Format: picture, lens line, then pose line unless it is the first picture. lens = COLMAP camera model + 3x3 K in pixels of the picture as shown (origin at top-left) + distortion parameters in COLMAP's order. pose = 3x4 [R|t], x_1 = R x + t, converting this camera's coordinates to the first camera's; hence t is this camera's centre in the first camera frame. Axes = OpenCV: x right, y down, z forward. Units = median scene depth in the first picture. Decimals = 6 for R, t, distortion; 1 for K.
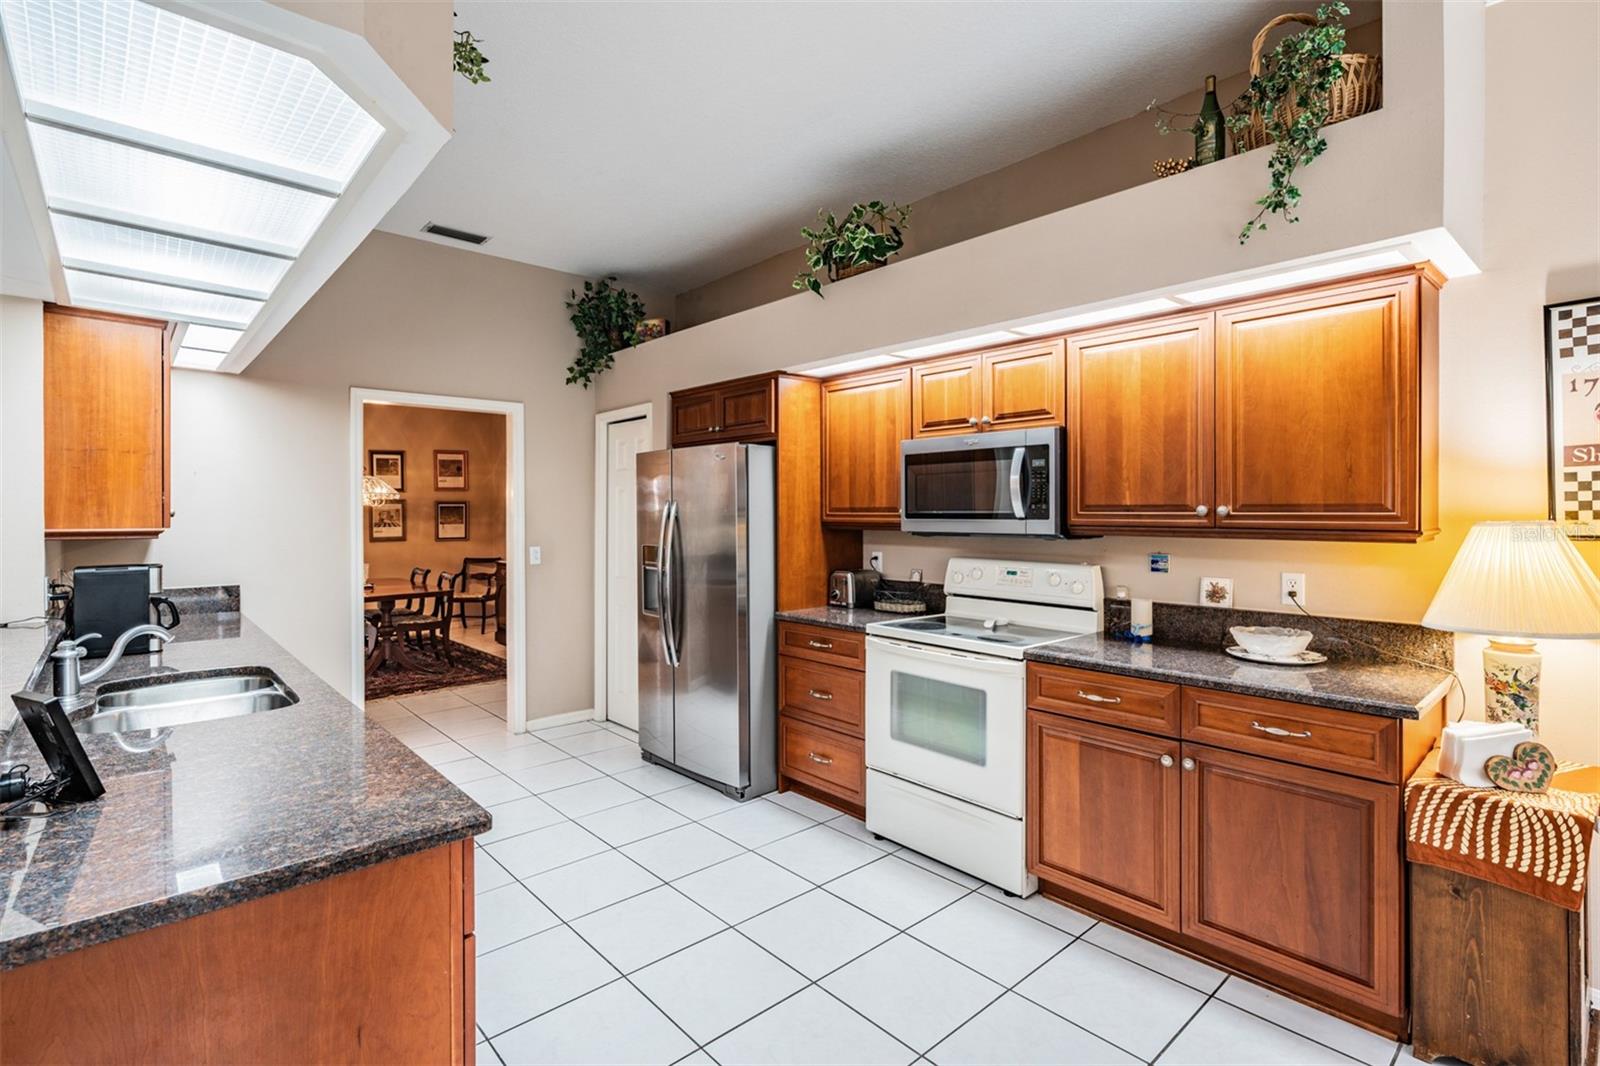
lens RADIAL K [[754.9, 0, 794.3], [0, 754.9, 514.9], [0, 0, 1]] dist [0.004694, -0.000214]
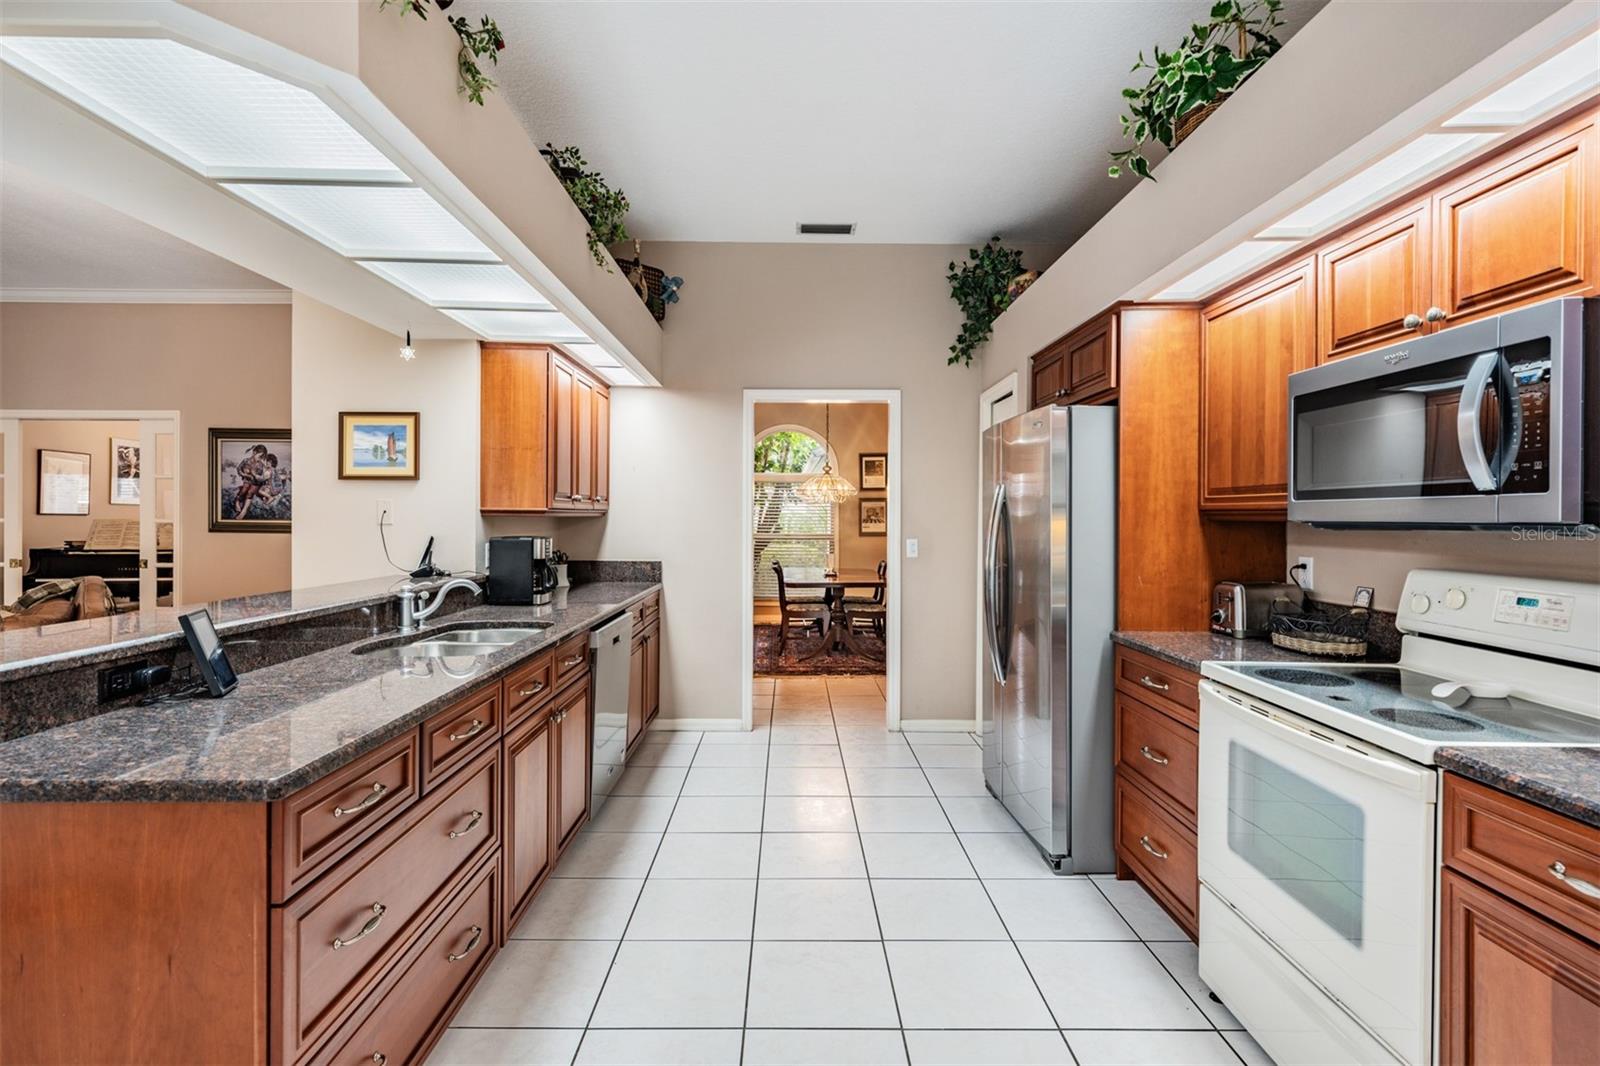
lens RADIAL K [[754.9, 0, 796.1], [0, 754.9, 520.2], [0, 0, 1]] dist [0.004694, -0.000214]
pose [[0.748198, 0.010034, -0.663399, 0.319148], [-0.010579, 0.999939, 0.003194, 0.029683], [0.663391, 0.004628, 0.748259, 0.337766]]
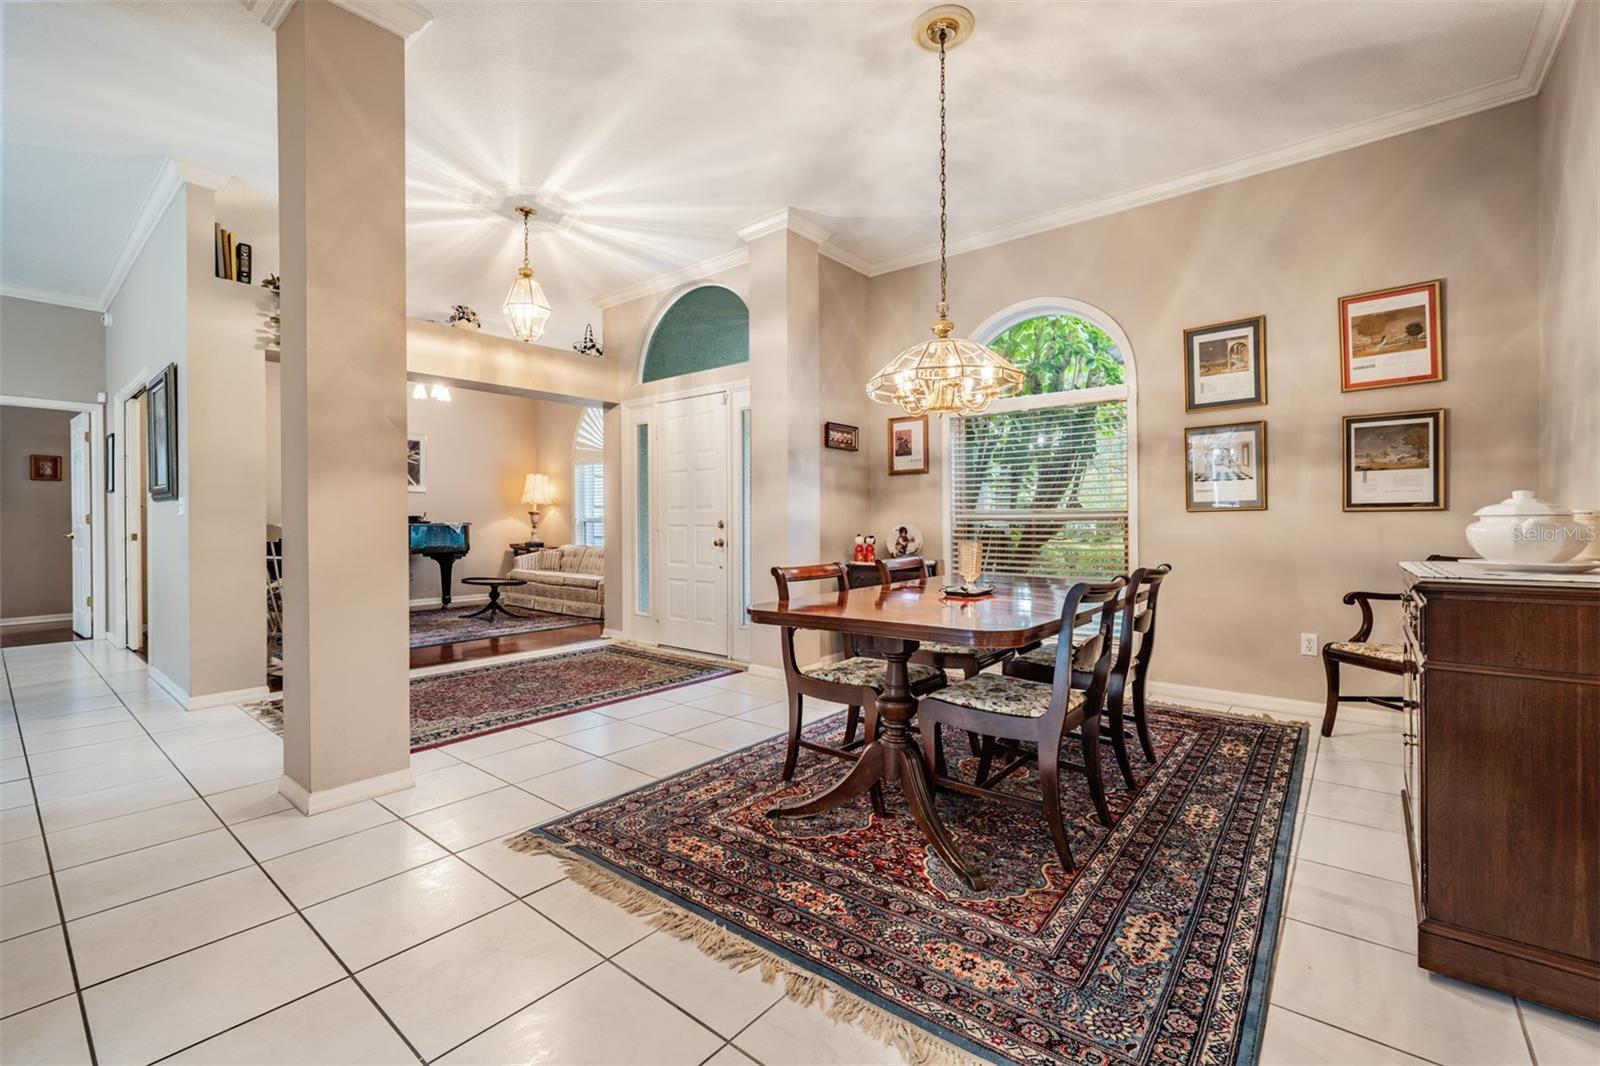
lens RADIAL K [[680.6, 0, 790.7], [0, 680.6, 526.5], [0, 0, 1]] dist [-0.001218, -0.001033]
pose [[0.154678, 0.006471, -0.987944, -0.468125], [-0.002090, 0.999978, 0.006223, 0.134304], [0.987963, 0.001102, 0.154689, 2.051970]]
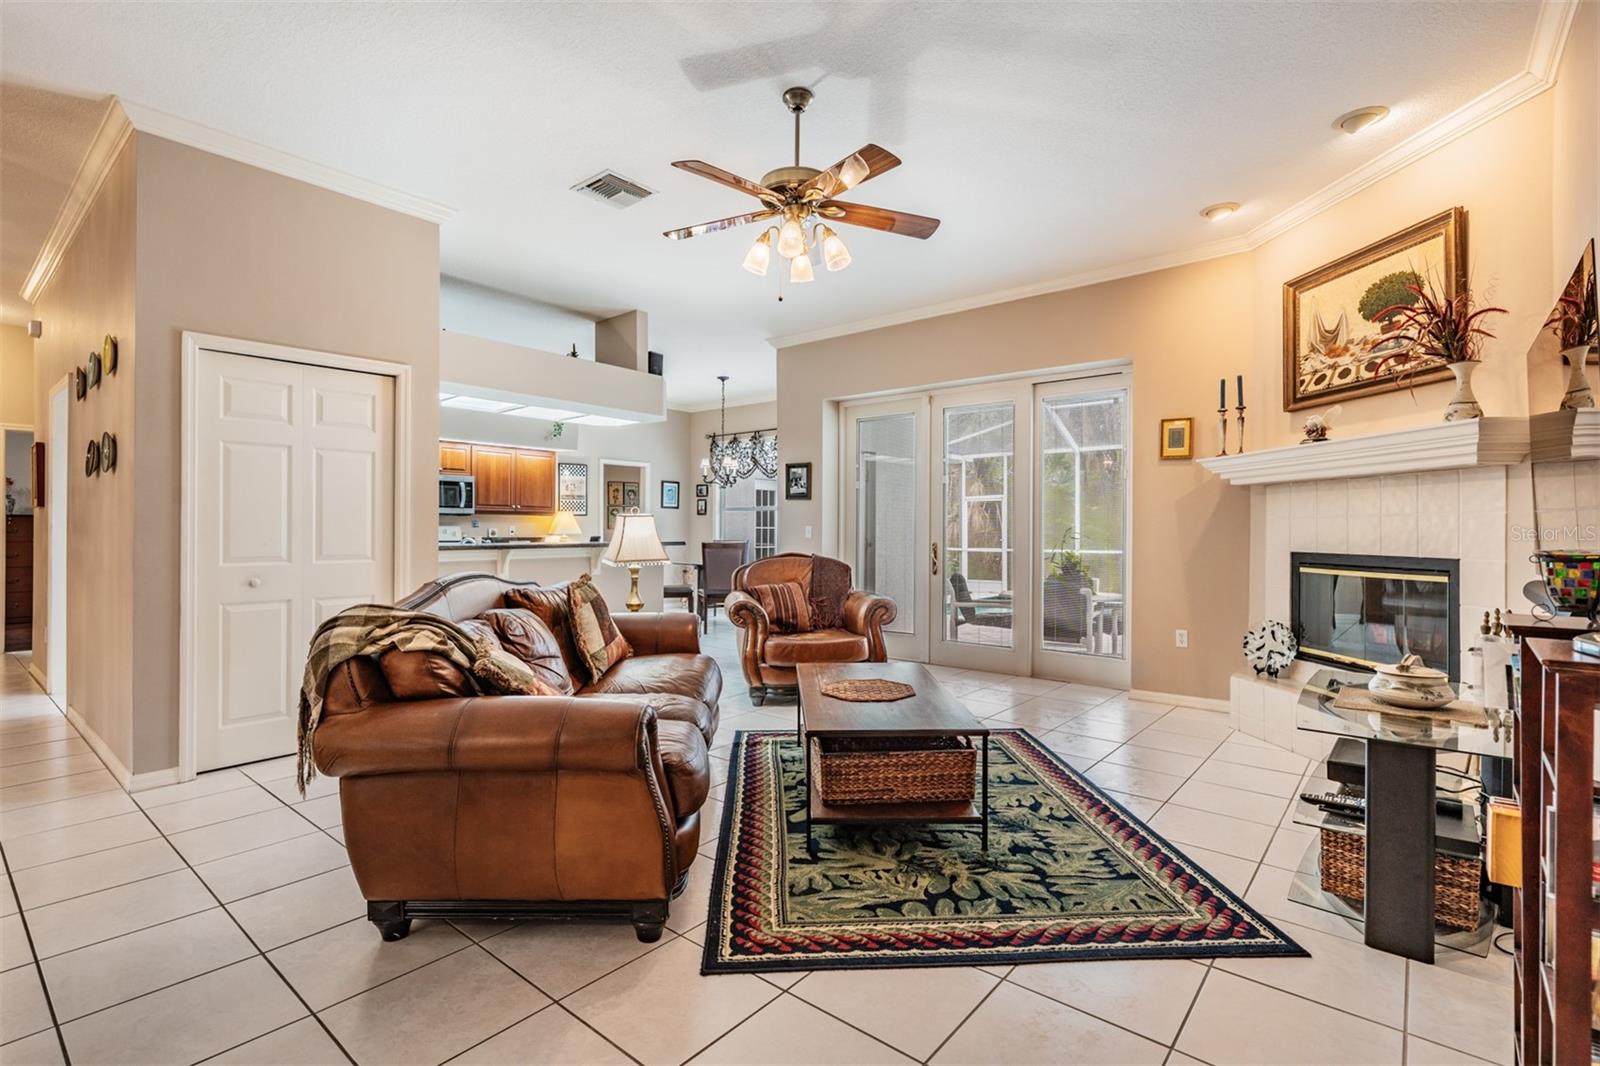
lens RADIAL K [[733.0, 0, 790.2], [0, 733.0, 533.0], [0, 0, 1]] dist [0.002641, -0.001033]
pose [[-0.135867, -0.004642, 0.990716, -2.774660], [-0.000024, 0.999989, 0.004682, 0.093221], [-0.990727, 0.000612, -0.135865, 0.192920]]
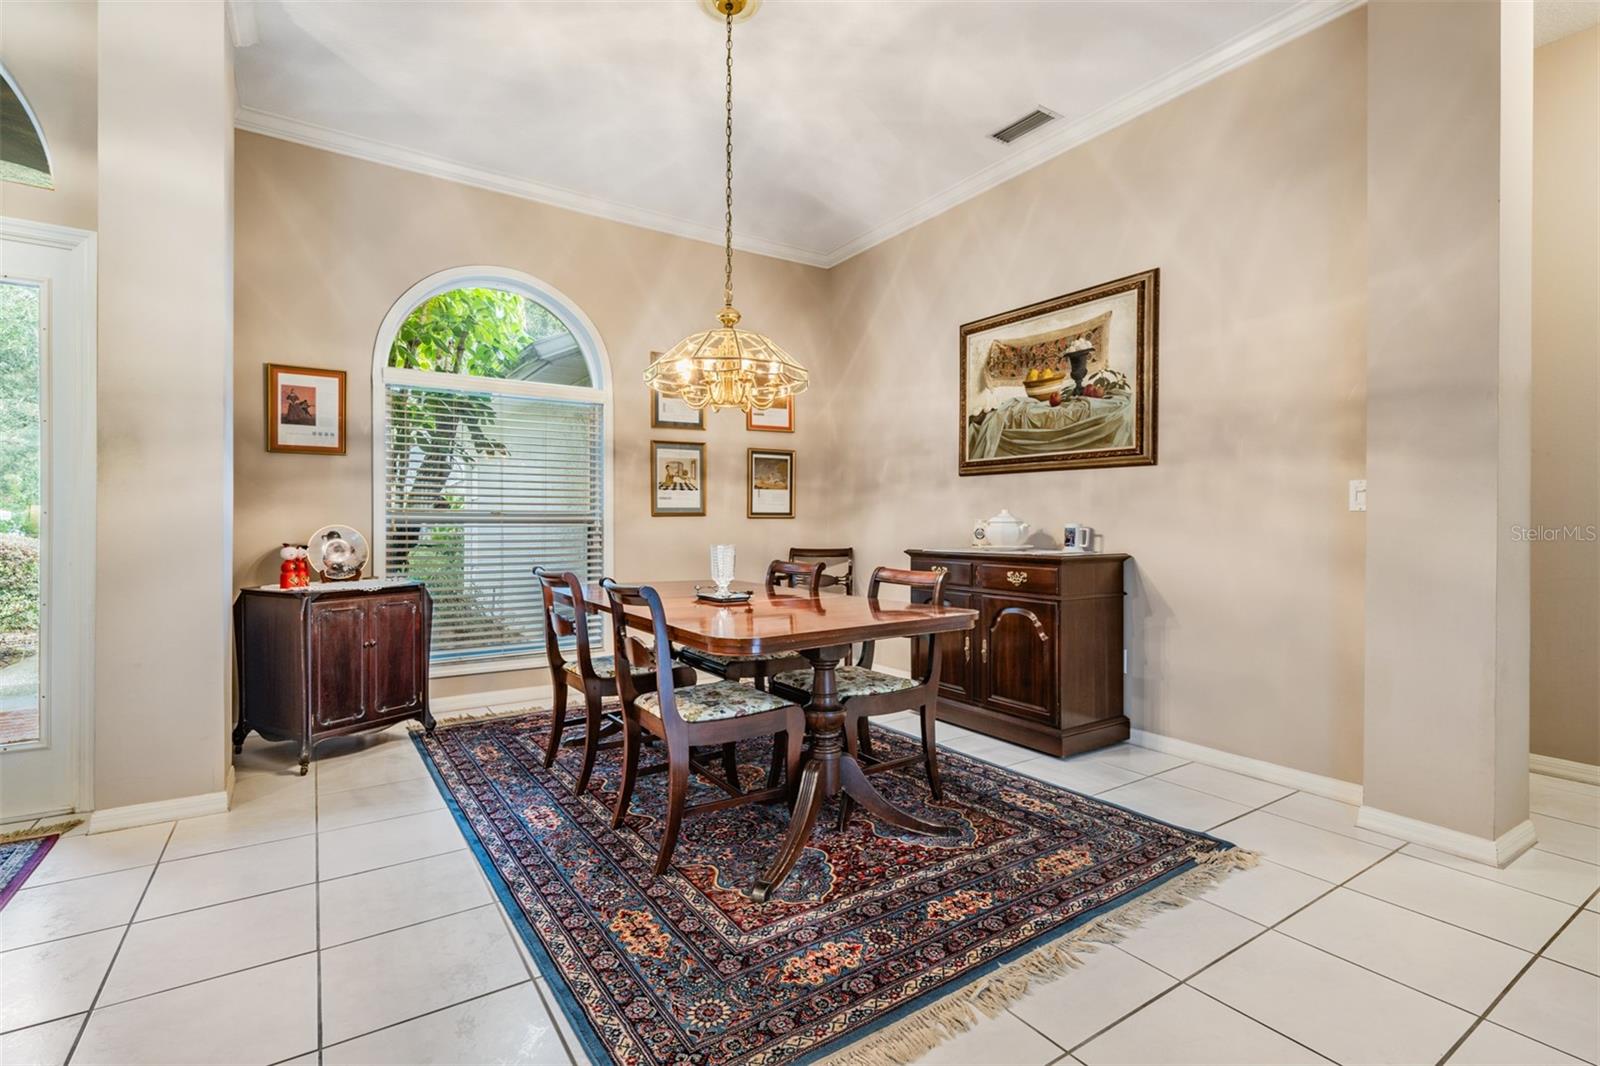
lens RADIAL K [[733.0, 0, 795.6], [0, 733.0, 527.2], [0, 0, 1]] dist [0.002641, -0.001033]
pose [[0.990051, 0.003215, -0.140673, -1.165743], [-0.003528, 0.999992, -0.001979, 0.138224], [0.140666, 0.002456, 0.990054, 1.460939]]
